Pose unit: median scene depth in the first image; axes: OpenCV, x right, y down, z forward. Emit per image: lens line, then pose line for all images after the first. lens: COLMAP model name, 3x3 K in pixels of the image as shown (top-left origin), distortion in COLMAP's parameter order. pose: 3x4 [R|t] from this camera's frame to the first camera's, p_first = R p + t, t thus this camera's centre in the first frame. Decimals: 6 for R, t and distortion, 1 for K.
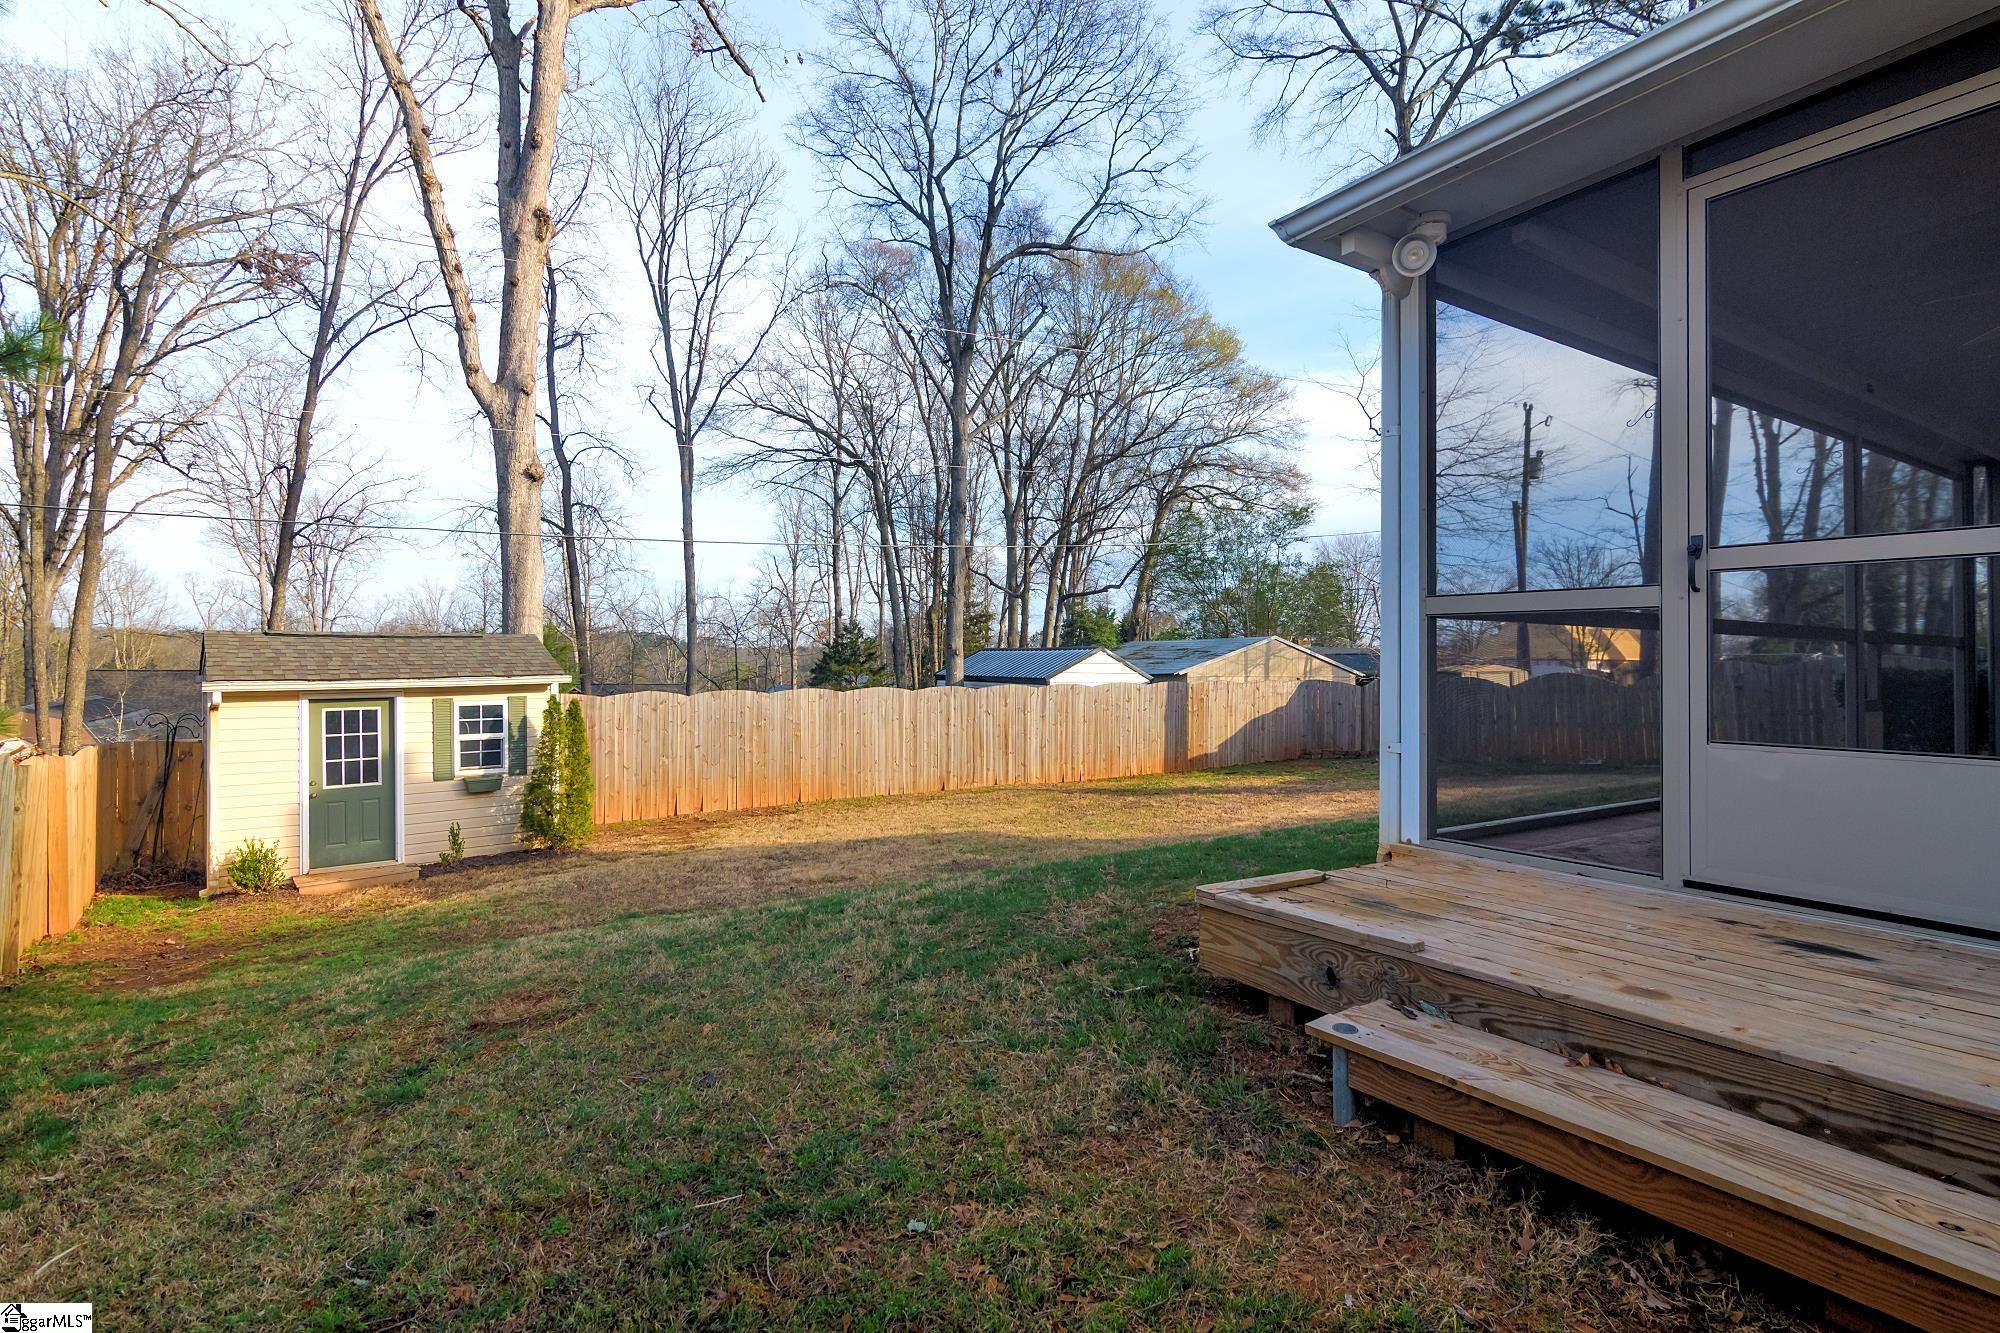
lens RADIAL K [[985.9, 0, 998.3], [0, 985.9, 631.7], [0, 0, 1]] dist [0.000273, -0.000026]
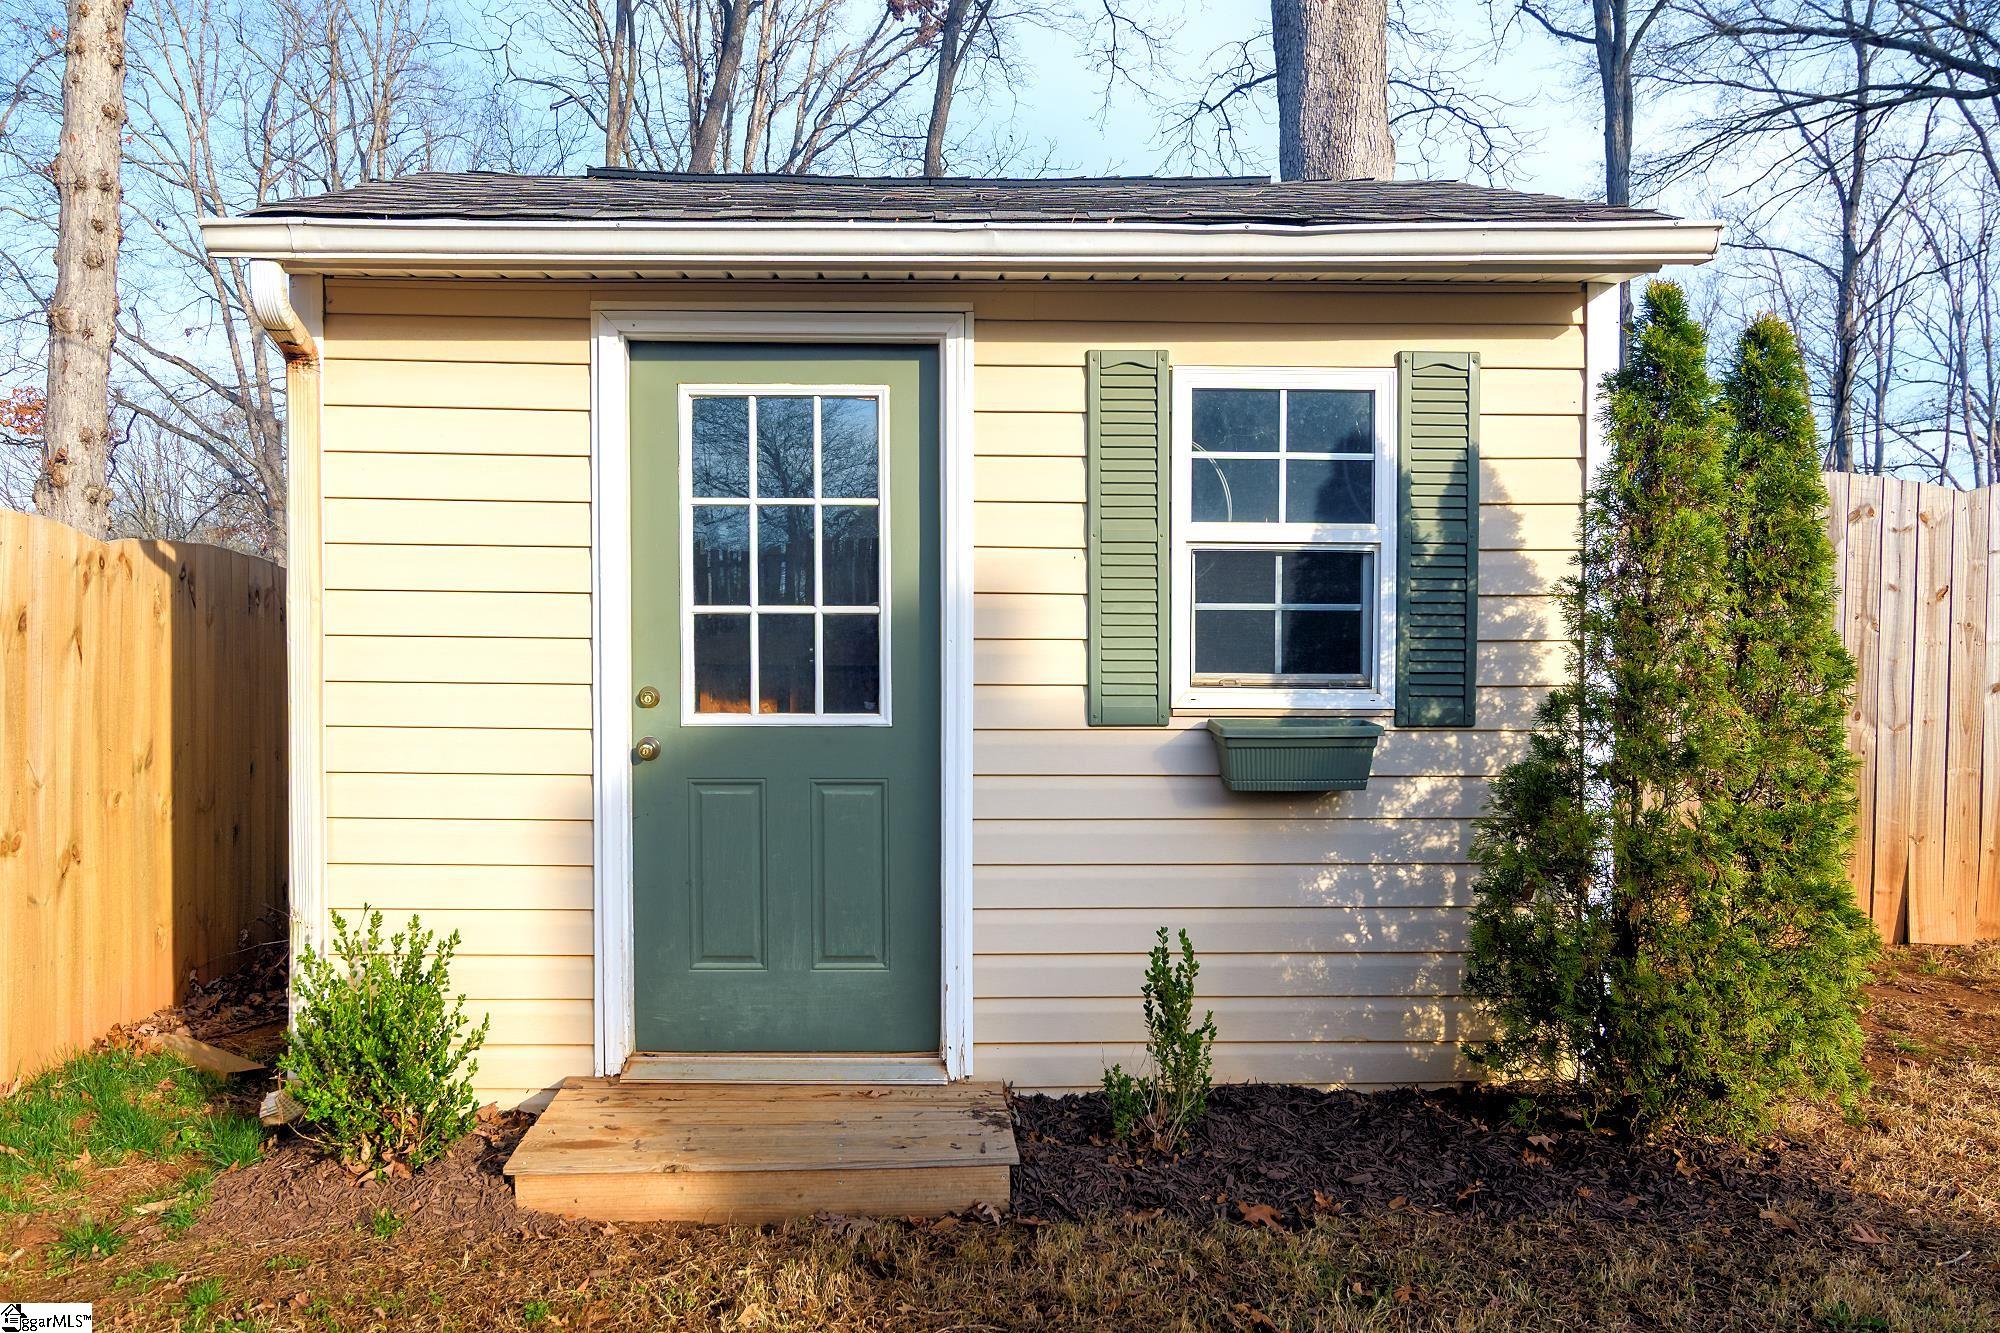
lens RADIAL K [[1391.3, 0, 1000.0], [0, 1391.3, 666.5], [0, 0, 1]] dist [0.001772, 0.000429]
pose [[0.816070, 0.033681, -0.576971, -0.403241], [-0.002004, 0.998459, 0.055452, 0.119290], [0.577950, -0.044097, 0.814880, 0.724546]]
